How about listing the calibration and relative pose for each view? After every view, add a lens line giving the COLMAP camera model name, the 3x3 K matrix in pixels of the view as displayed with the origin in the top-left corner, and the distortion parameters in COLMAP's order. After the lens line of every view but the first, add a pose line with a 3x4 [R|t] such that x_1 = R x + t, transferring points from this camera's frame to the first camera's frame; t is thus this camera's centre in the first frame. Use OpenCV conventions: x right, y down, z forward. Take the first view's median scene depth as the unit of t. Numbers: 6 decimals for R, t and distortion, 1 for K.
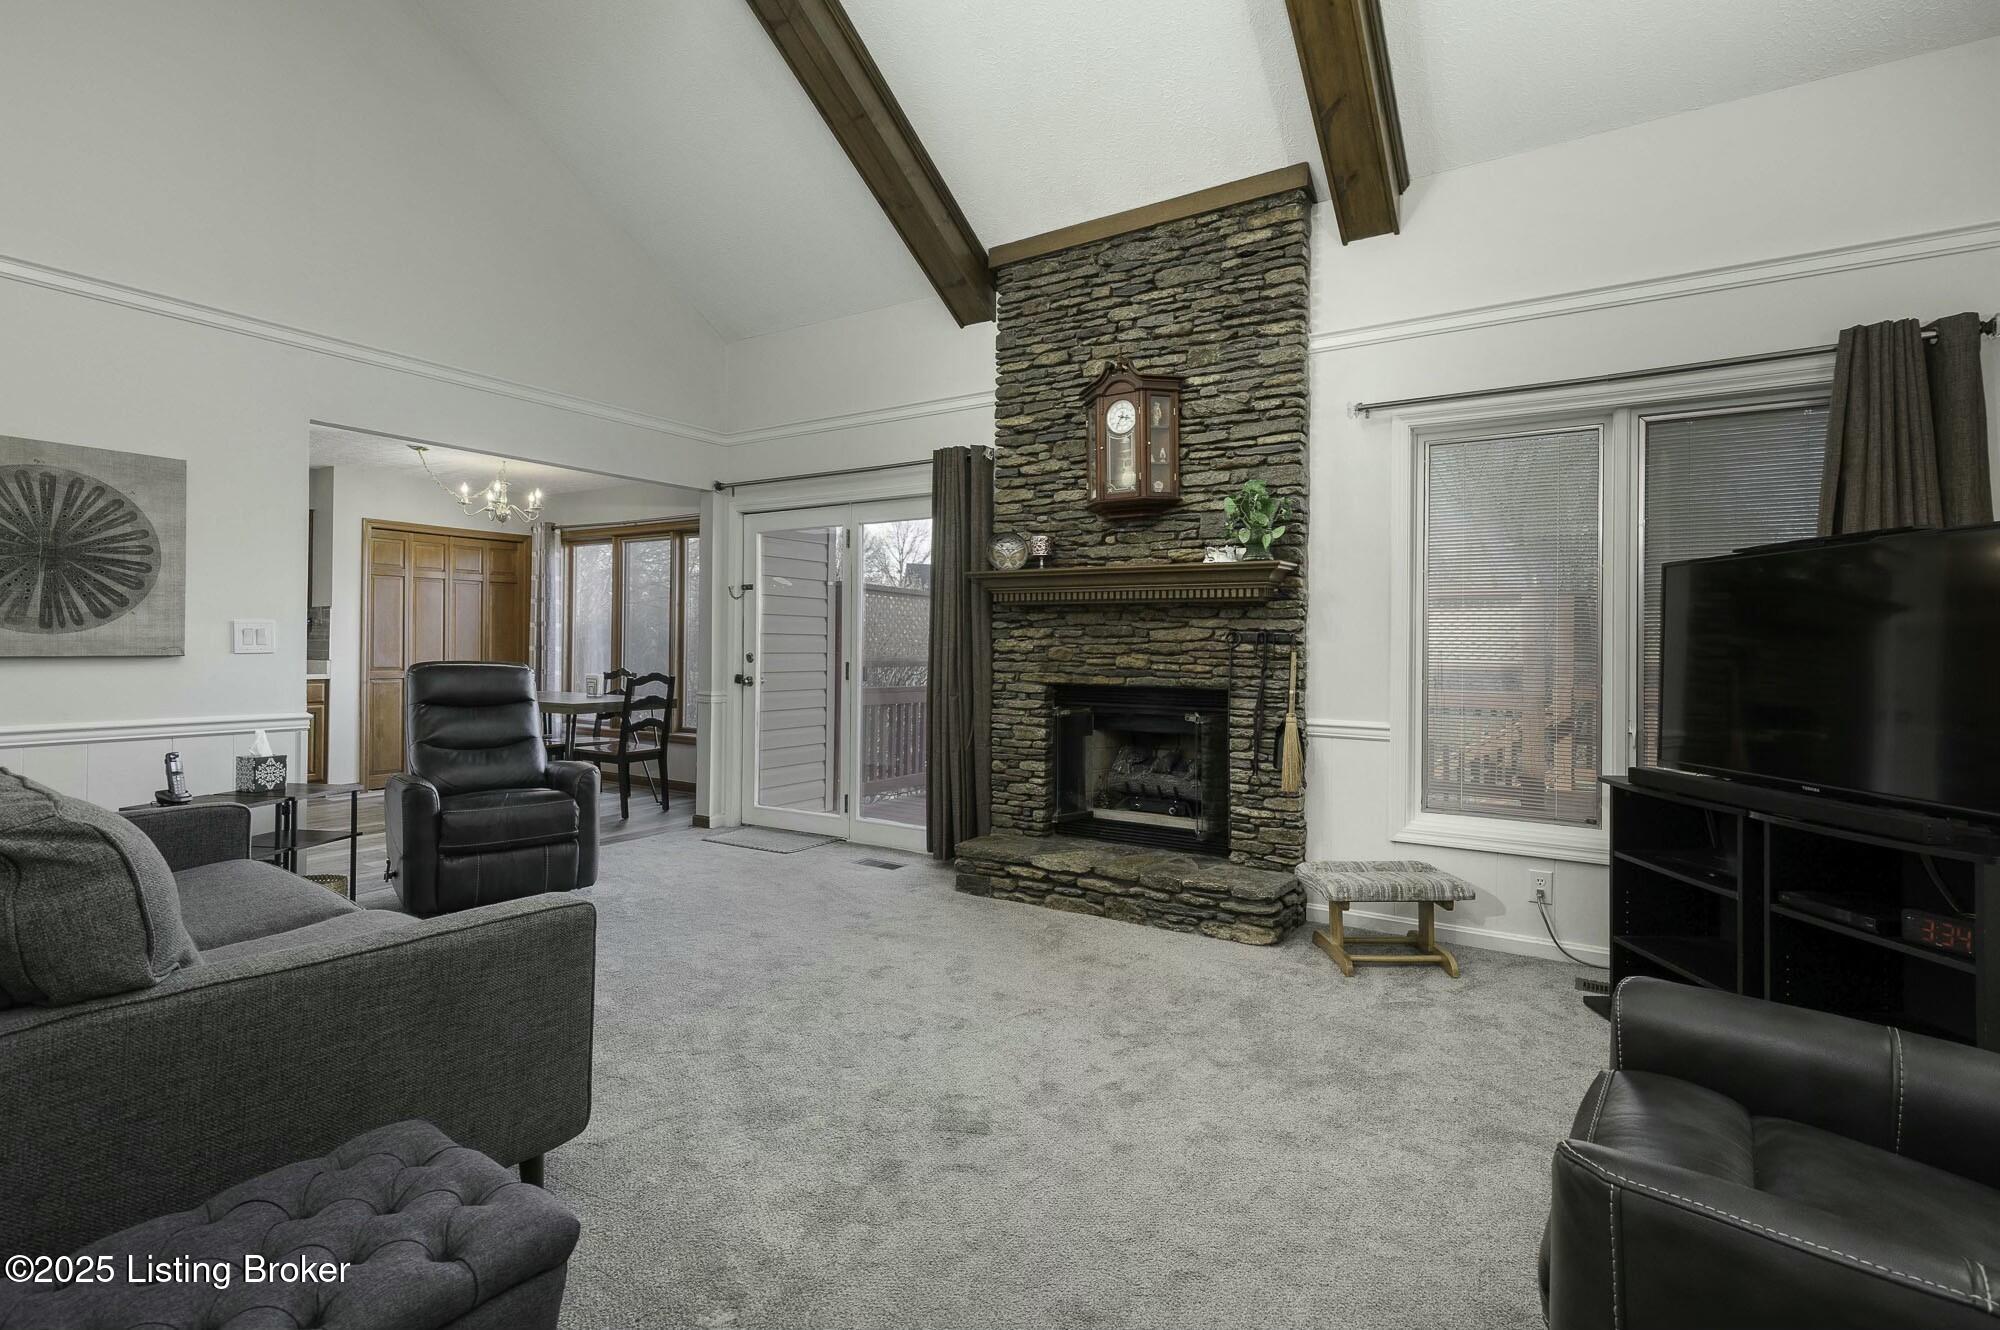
lens RADIAL K [[929.4, 0, 1013.0], [0, 929.4, 639.3], [0, 0, 1]] dist [0.009968, -0.000337]
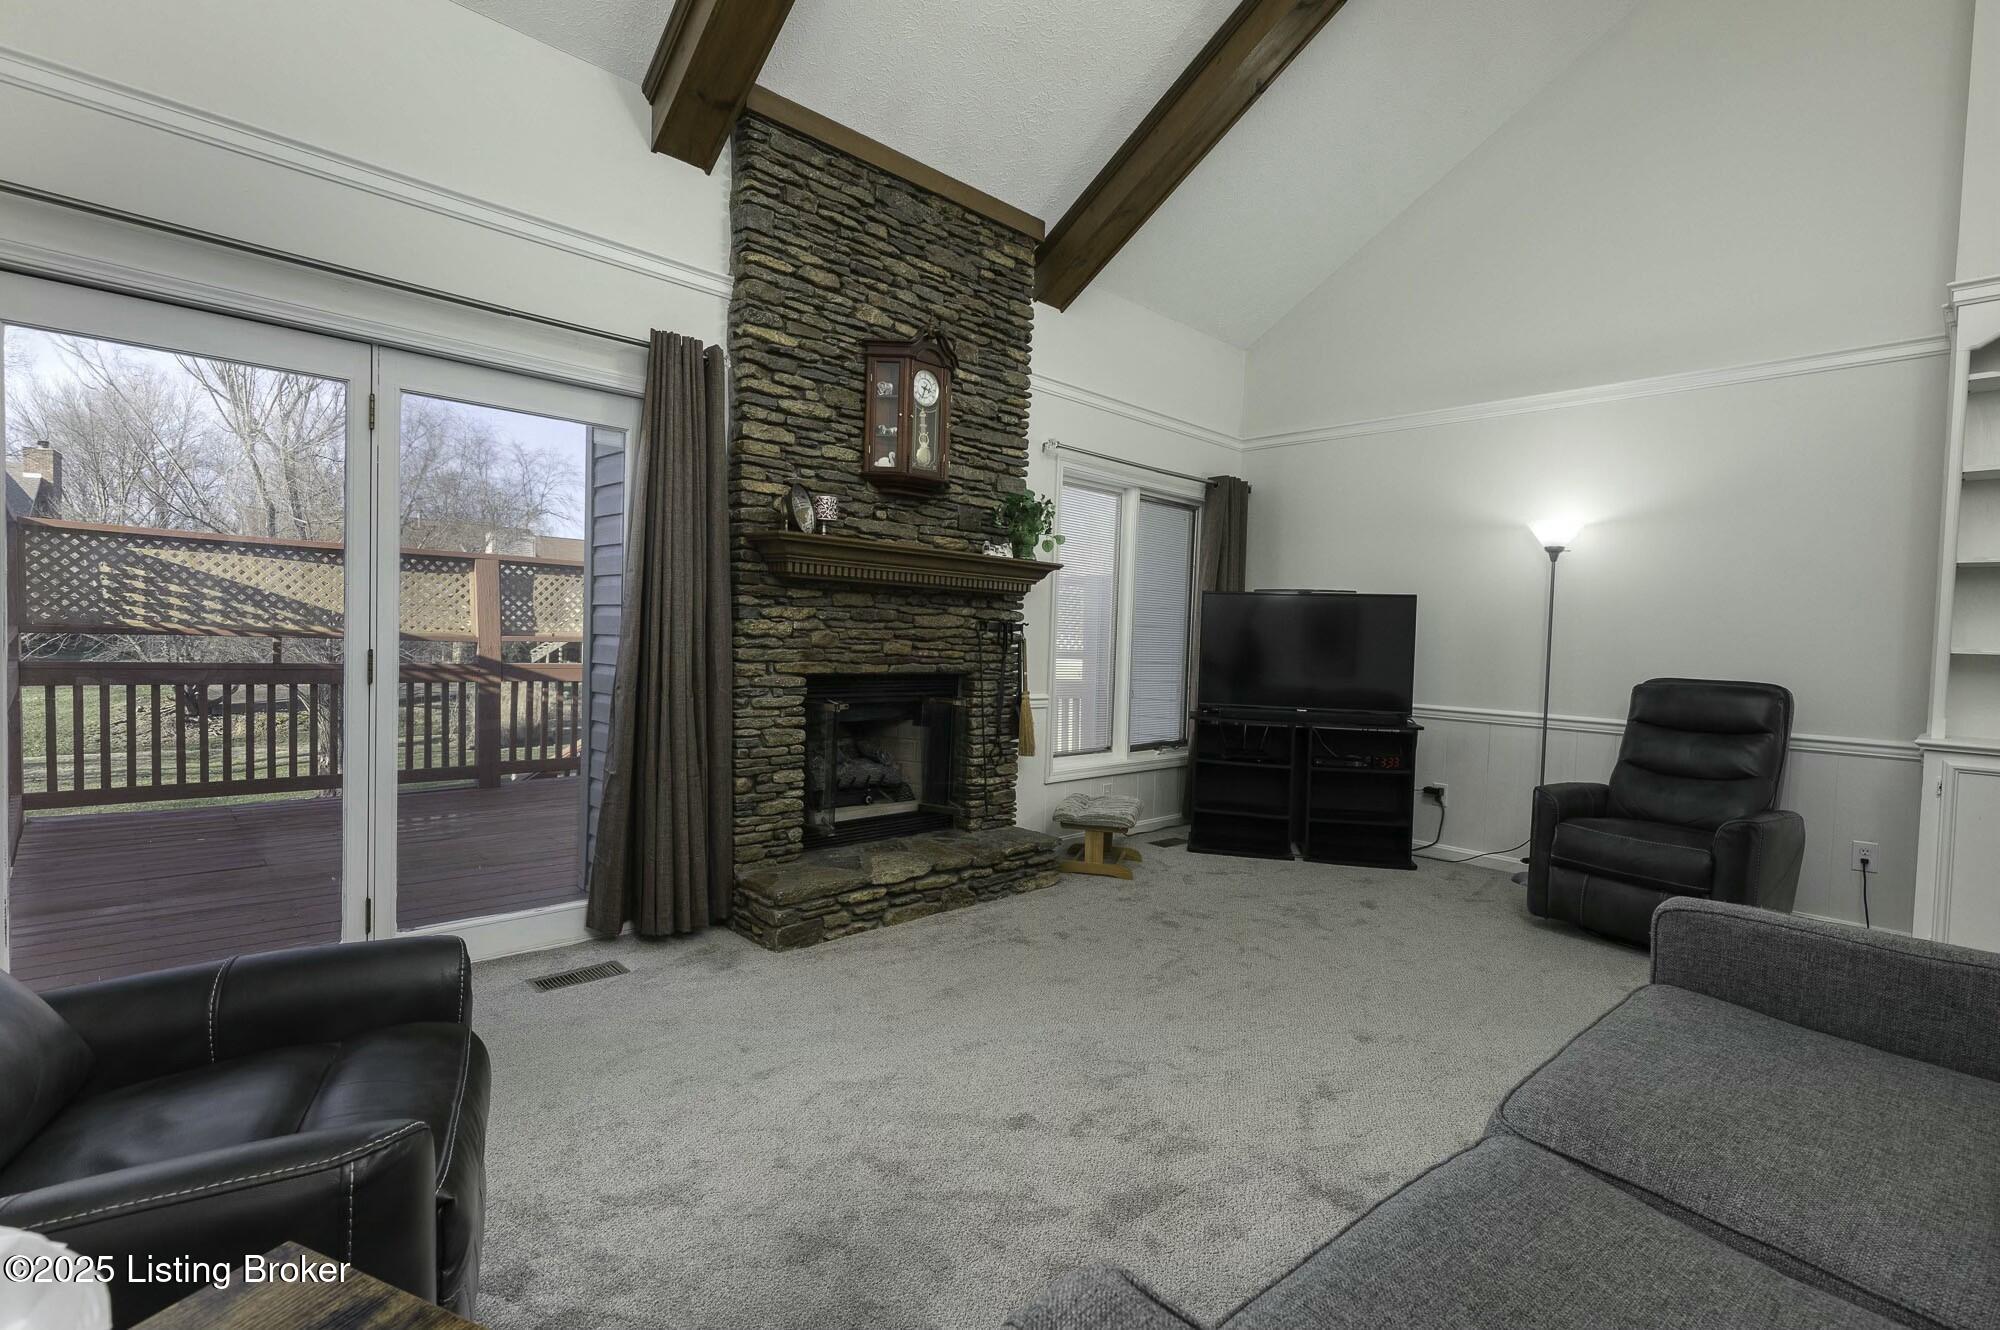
lens RADIAL K [[929.4, 0, 993.6], [0, 929.4, 665.9], [0, 0, 1]] dist [0.009968, -0.000337]
pose [[0.240707, -0.034500, 0.969985, -0.778670], [-0.039072, 0.998214, 0.045199, -0.004368], [-0.969811, -0.048779, 0.238929, 0.685920]]
